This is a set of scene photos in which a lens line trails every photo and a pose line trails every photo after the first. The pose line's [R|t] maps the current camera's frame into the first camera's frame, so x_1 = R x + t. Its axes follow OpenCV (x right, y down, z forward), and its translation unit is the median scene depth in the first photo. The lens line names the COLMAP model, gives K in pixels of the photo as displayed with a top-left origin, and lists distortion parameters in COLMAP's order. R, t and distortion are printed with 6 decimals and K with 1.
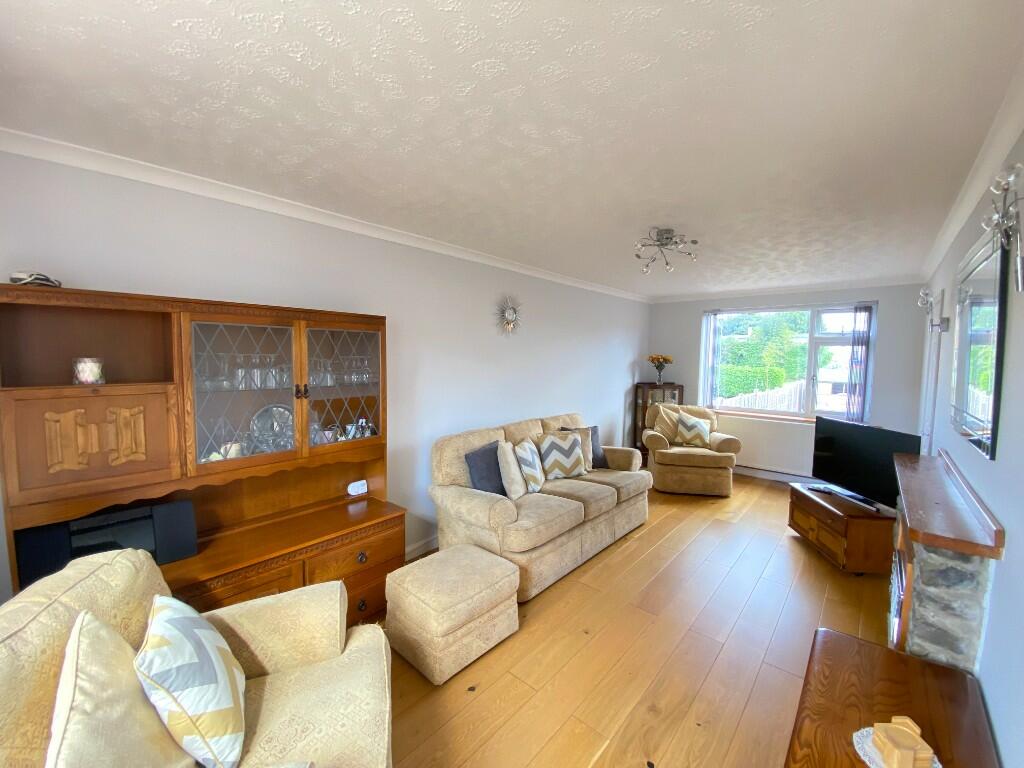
lens RADIAL K [[411.7, 0, 508.7], [0, 411.7, 380.5], [0, 0, 1]] dist [0.001865, -0.015847]
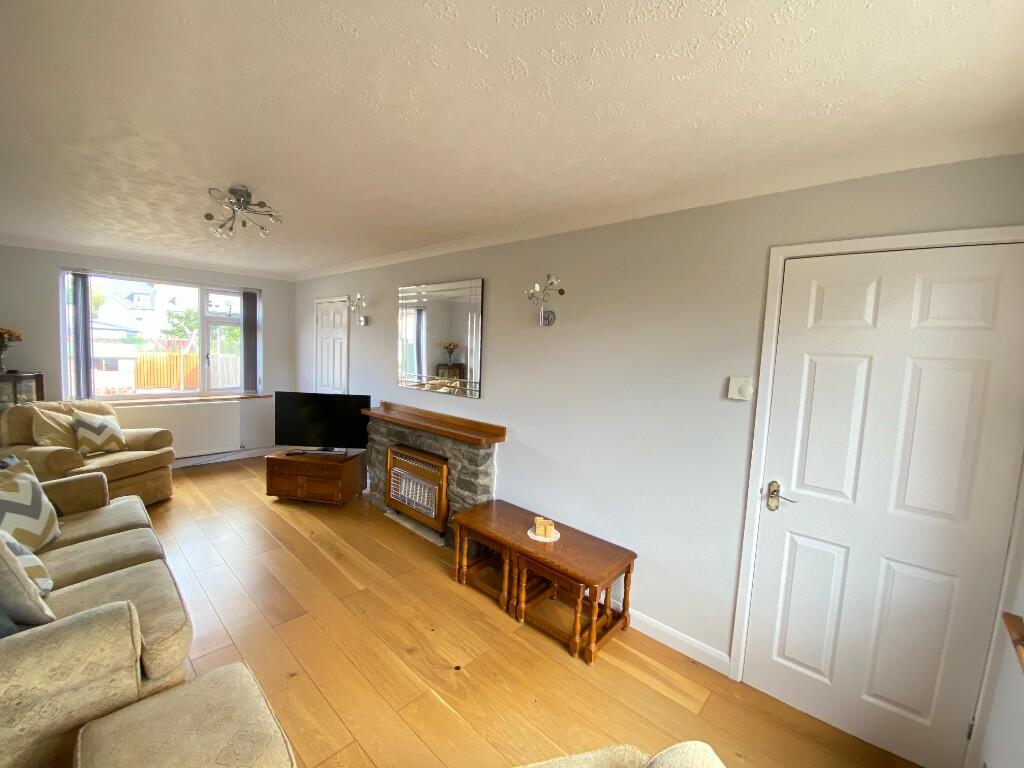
lens RADIAL K [[411.7, 0, 508.7], [0, 411.7, 380.5], [0, 0, 1]] dist [0.001865, -0.015847]
pose [[0.003961, -0.092296, 0.995724, -0.348609], [0.020067, 0.995538, 0.092199, -0.032611], [-0.999791, 0.019616, 0.005795, 0.325668]]
